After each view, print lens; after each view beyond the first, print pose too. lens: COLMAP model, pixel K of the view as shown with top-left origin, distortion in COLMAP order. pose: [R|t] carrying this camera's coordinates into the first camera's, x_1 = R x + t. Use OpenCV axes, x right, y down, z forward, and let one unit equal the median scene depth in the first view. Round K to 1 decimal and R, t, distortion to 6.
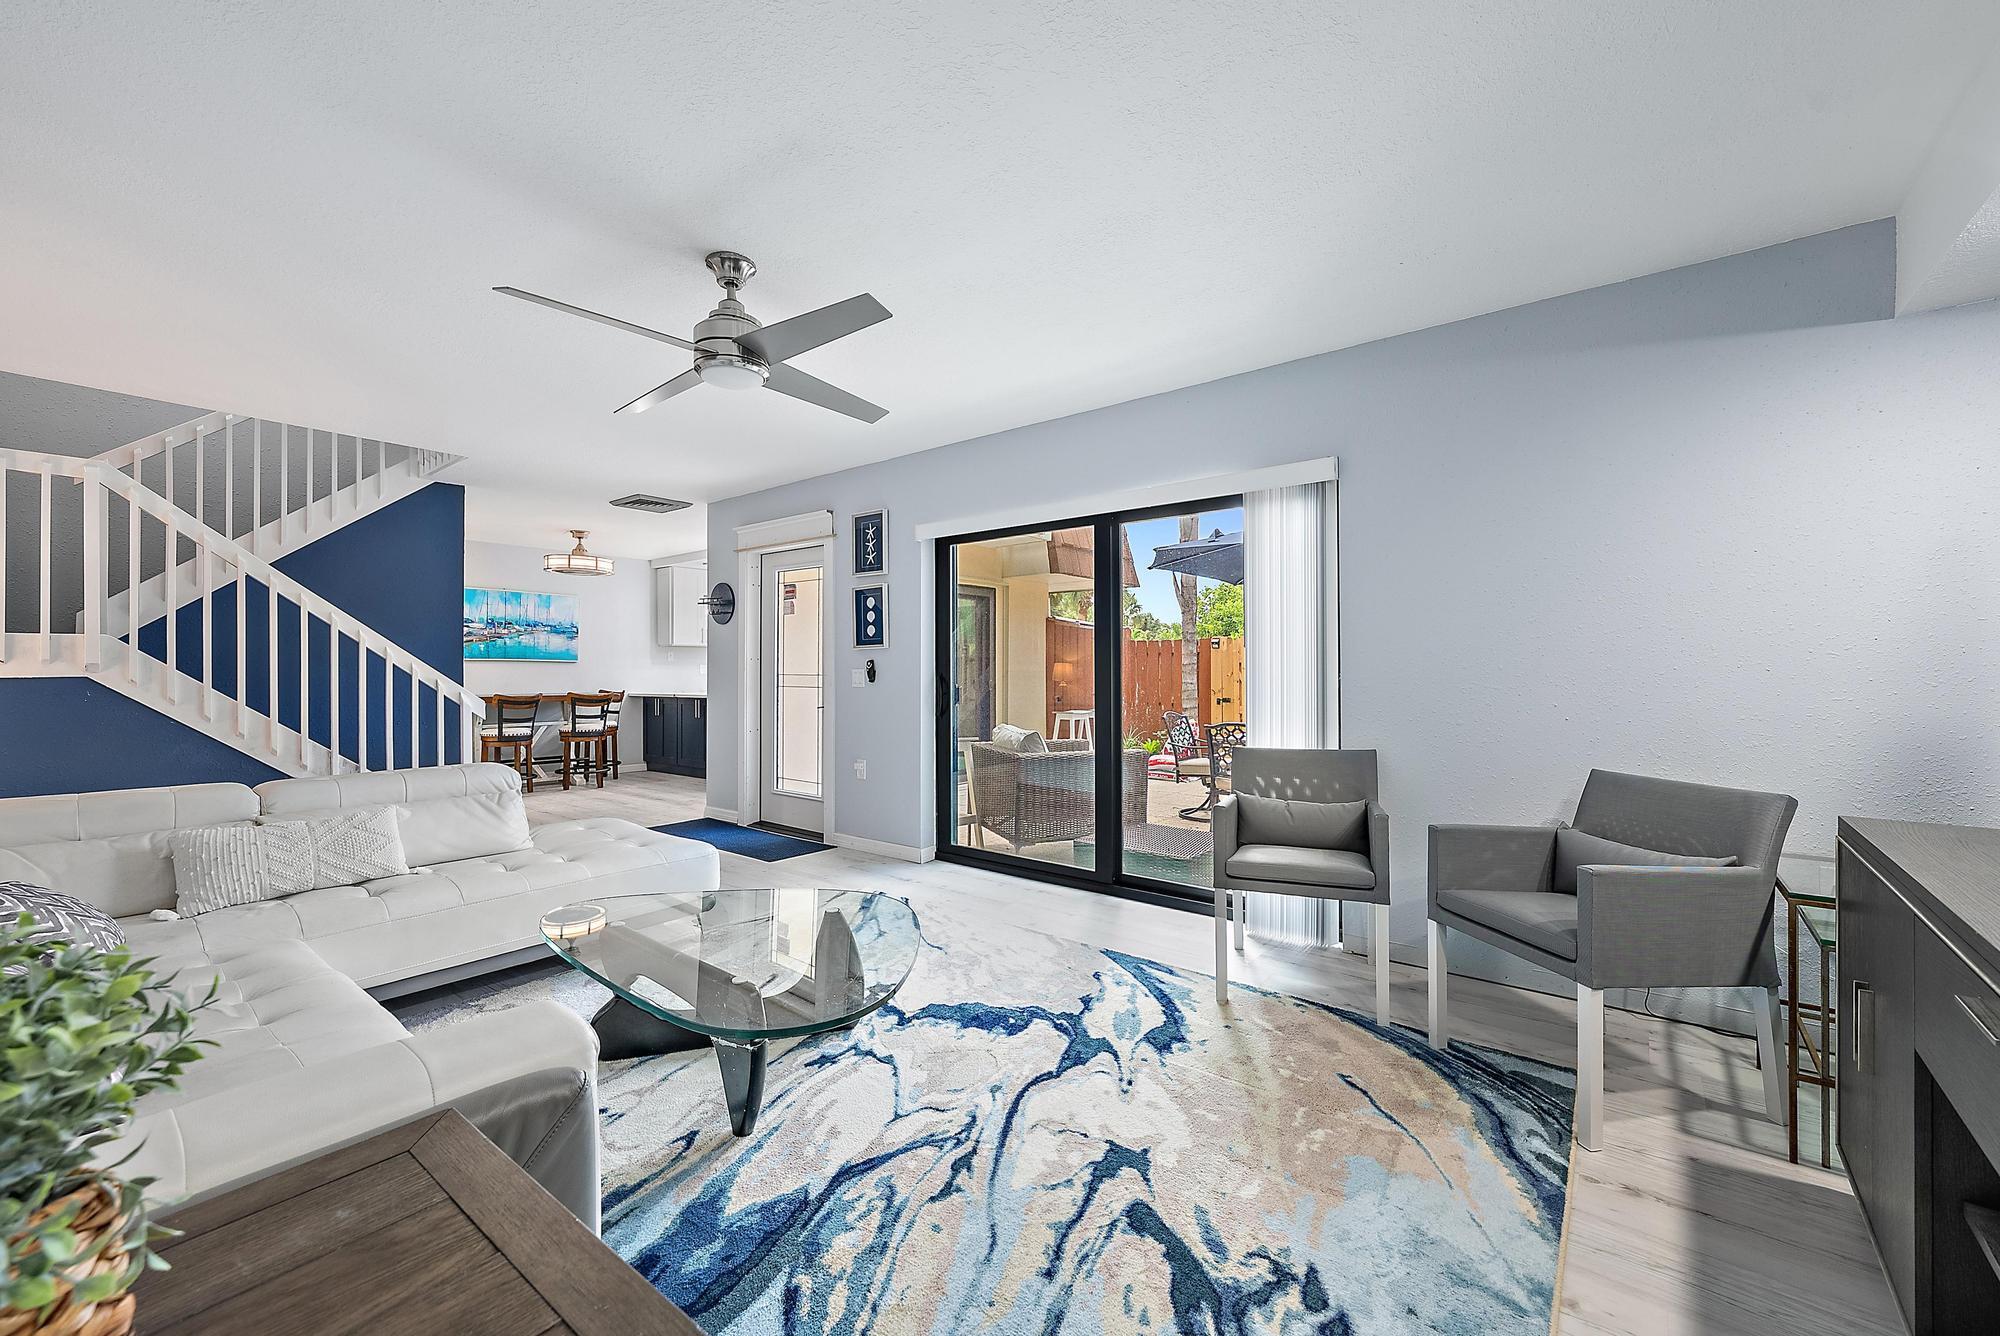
lens RADIAL K [[779.5, 0, 1019.3], [0, 779.5, 666.2], [0, 0, 1]] dist [-0.001778, -0.000097]
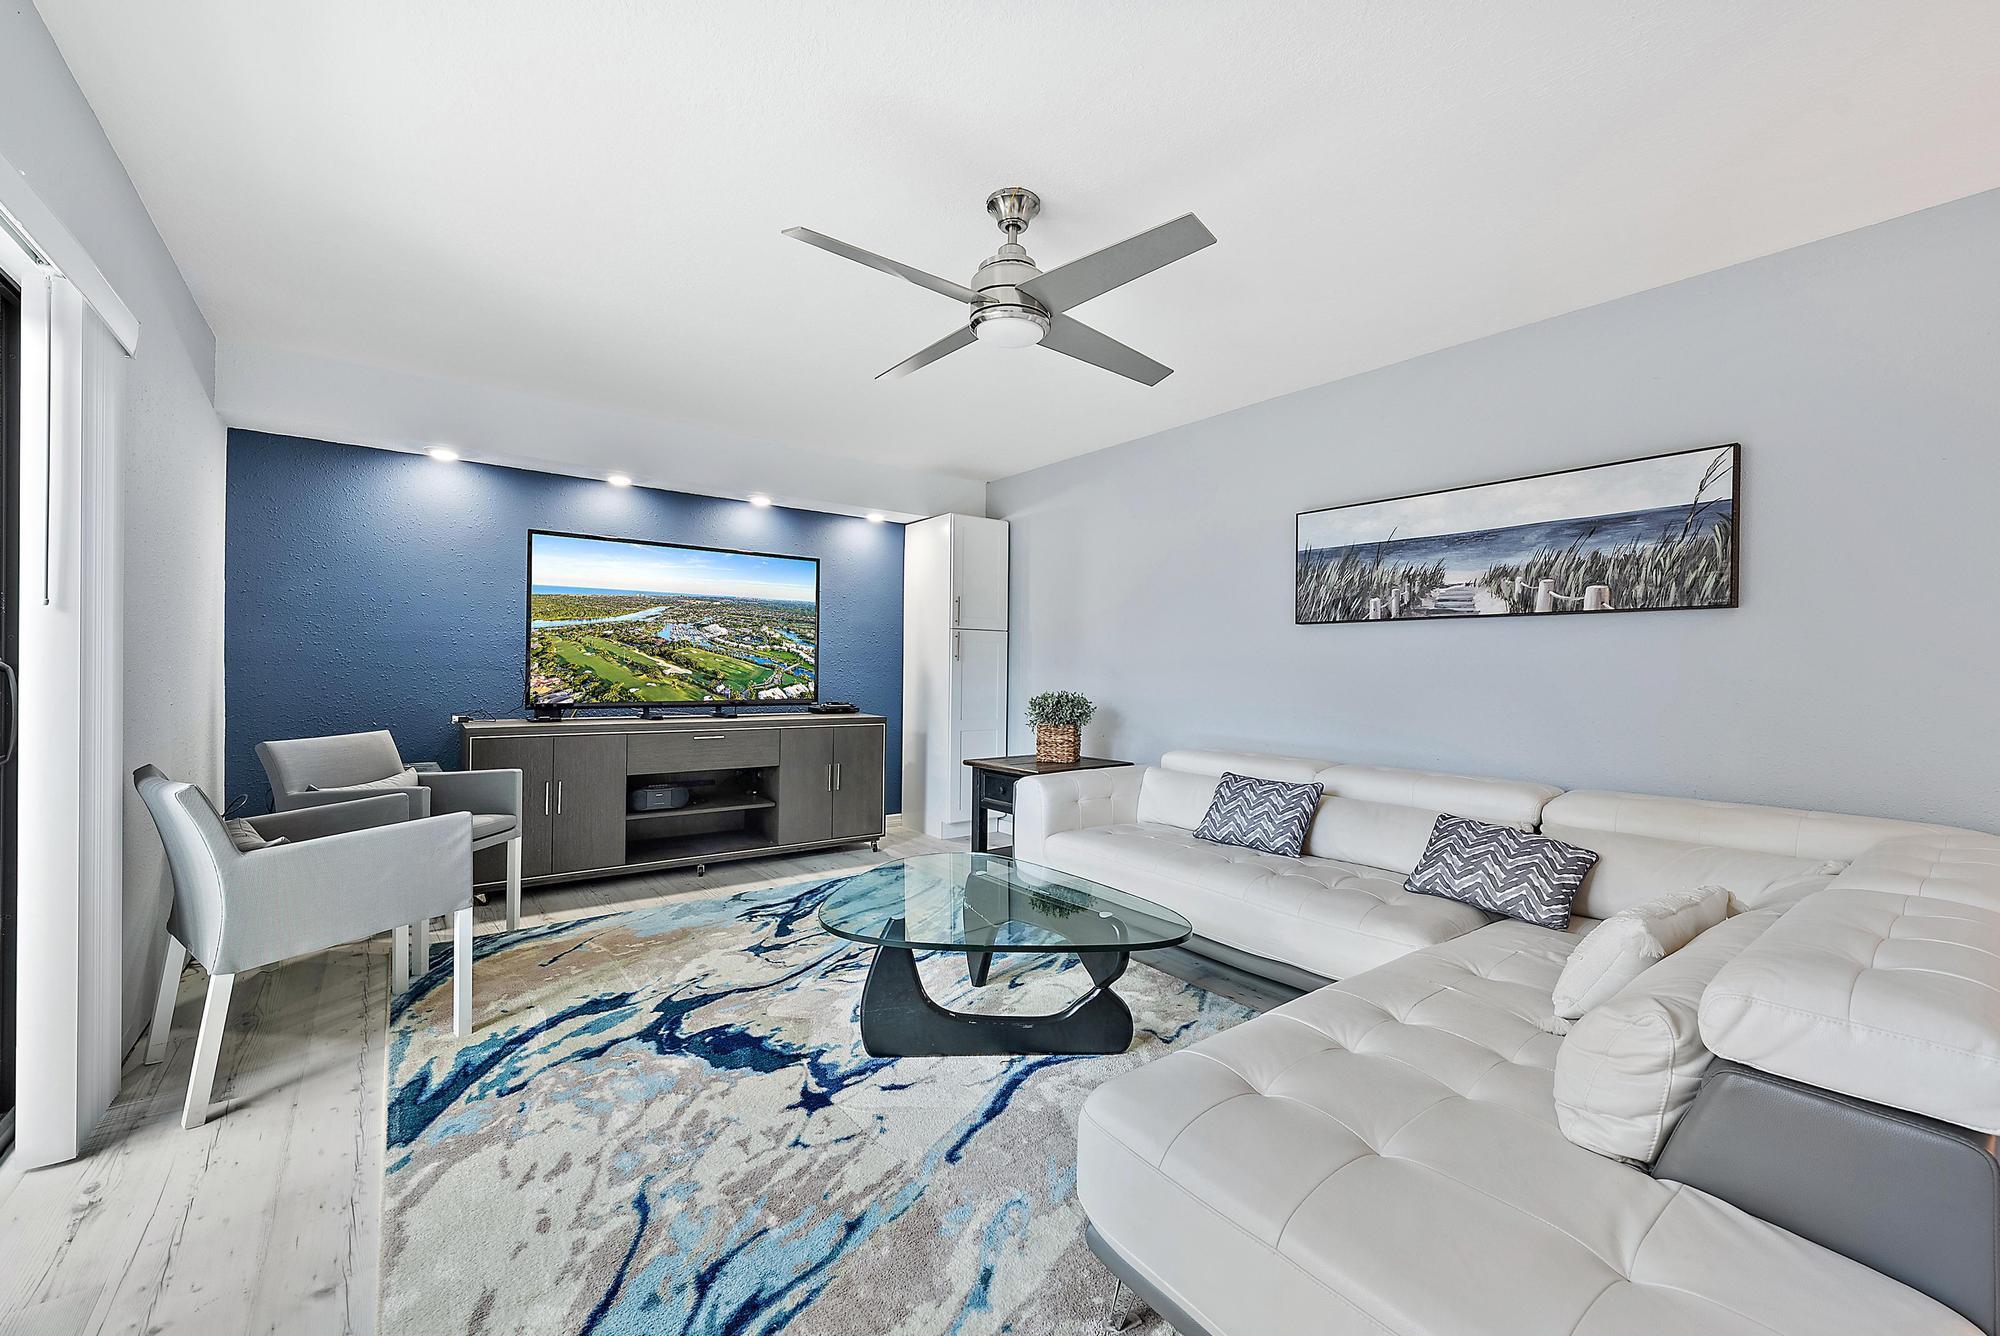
lens RADIAL K [[779.5, 0, 1019.3], [0, 779.5, 666.2], [0, 0, 1]] dist [-0.001778, -0.000097]
pose [[-0.971892, -0.012762, 0.235080, -0.679465], [-0.014417, 0.999882, -0.005321, 0.017559], [-0.234984, -0.008560, -0.971961, 2.135858]]
